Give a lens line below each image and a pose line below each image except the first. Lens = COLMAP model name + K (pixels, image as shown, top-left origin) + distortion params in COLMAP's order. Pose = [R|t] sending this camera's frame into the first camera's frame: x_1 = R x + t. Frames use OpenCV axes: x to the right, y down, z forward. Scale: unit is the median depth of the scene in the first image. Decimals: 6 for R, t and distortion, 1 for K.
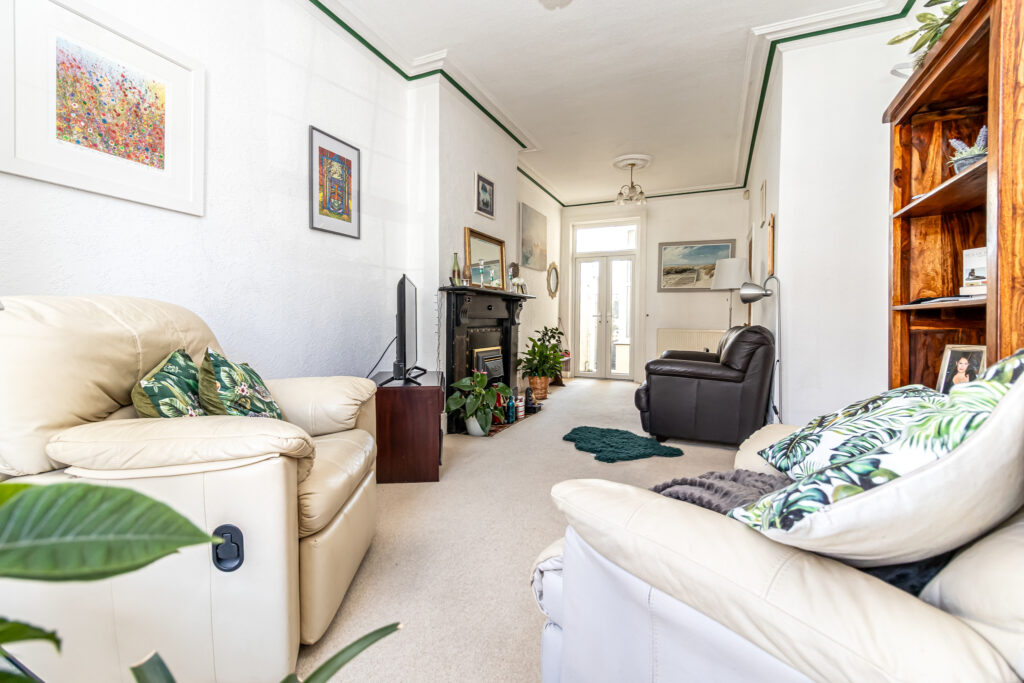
lens RADIAL K [[472.5, 0, 505.8], [0, 472.5, 327.7], [0, 0, 1]] dist [0.003142, 0.001182]
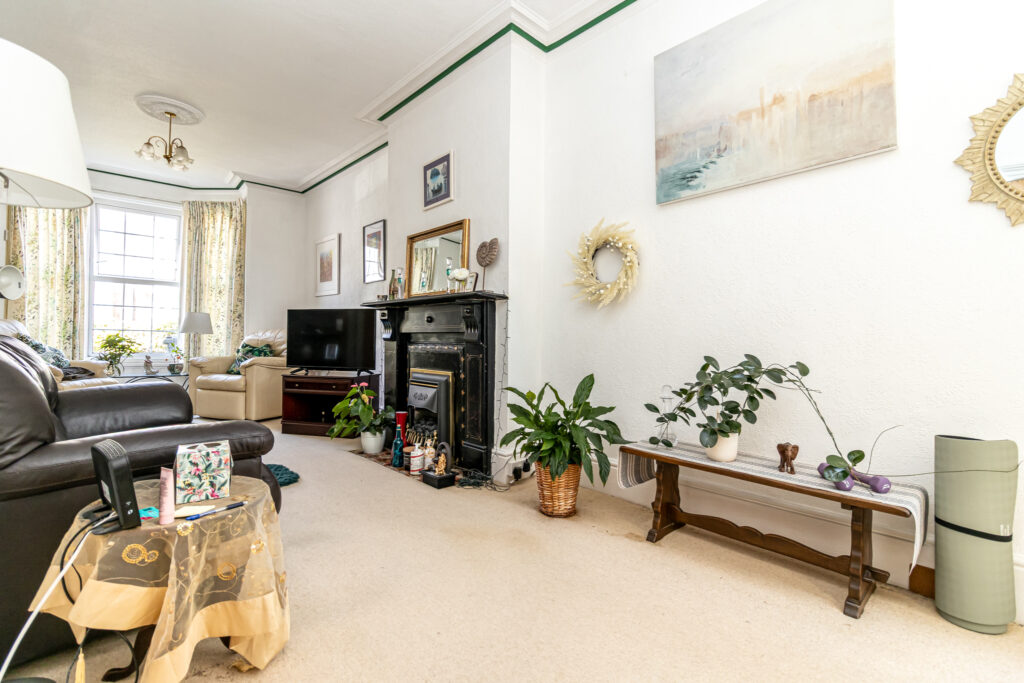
lens RADIAL K [[472.5, 0, 514.5], [0, 472.5, 334.7], [0, 0, 1]] dist [0.003142, 0.001182]
pose [[-0.397624, -0.020032, -0.917330, 0.931950], [-0.028915, 0.999539, -0.009294, -0.017431], [0.917093, 0.022829, -0.398020, 2.106469]]
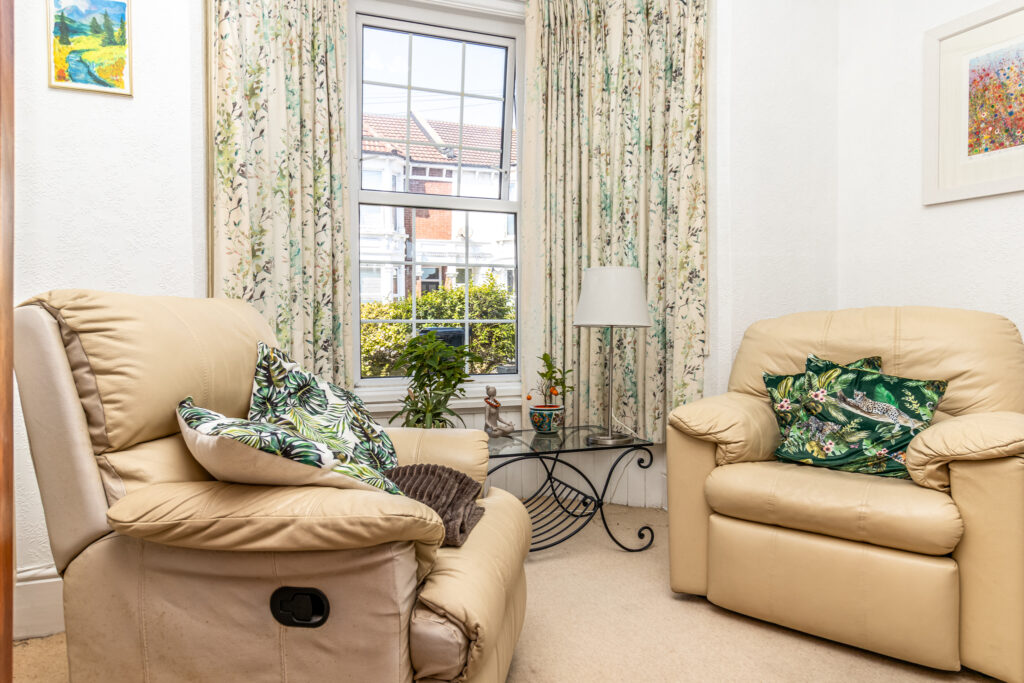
lens RADIAL K [[640.8, 0, 506.8], [0, 640.8, 338.3], [0, 0, 1]] dist [-0.001947, 0.003103]
pose [[-0.685043, 0.019968, -0.728229, 0.474152], [-0.007645, 0.999372, 0.034594, -0.017859], [0.728463, 0.029266, -0.684460, 0.716243]]
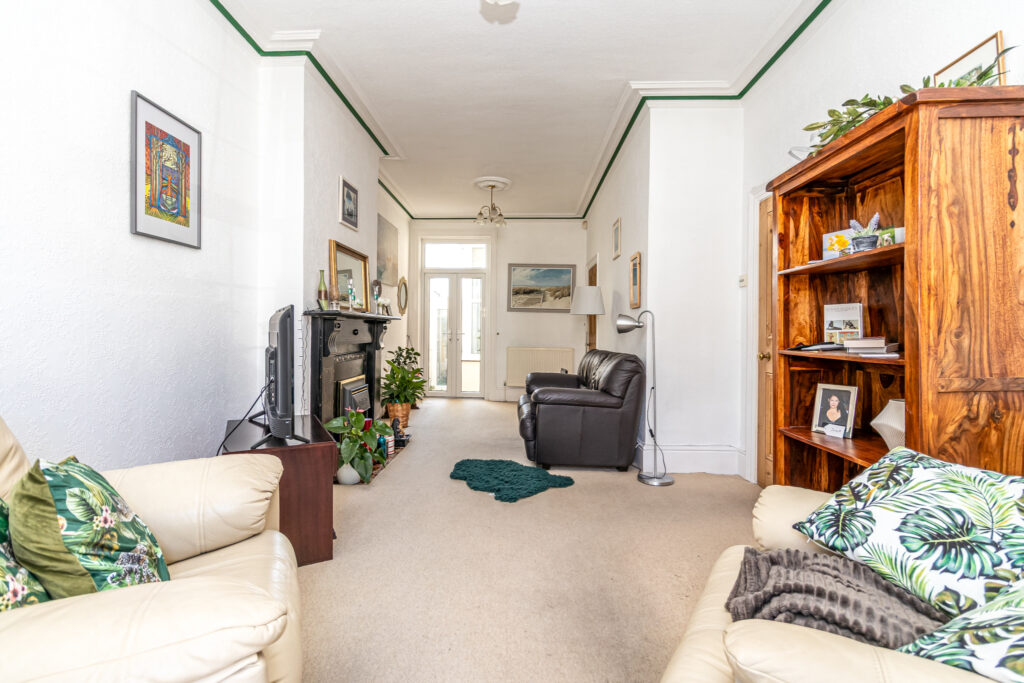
lens RADIAL K [[472.5, 0, 510.6], [0, 472.5, 331.5], [0, 0, 1]] dist [0.003142, 0.001182]
pose [[0.924525, 0.002847, 0.381110, -0.147003], [0.000648, 0.999959, -0.009041, -0.051038], [-0.381120, 0.008605, 0.924485, 0.110628]]
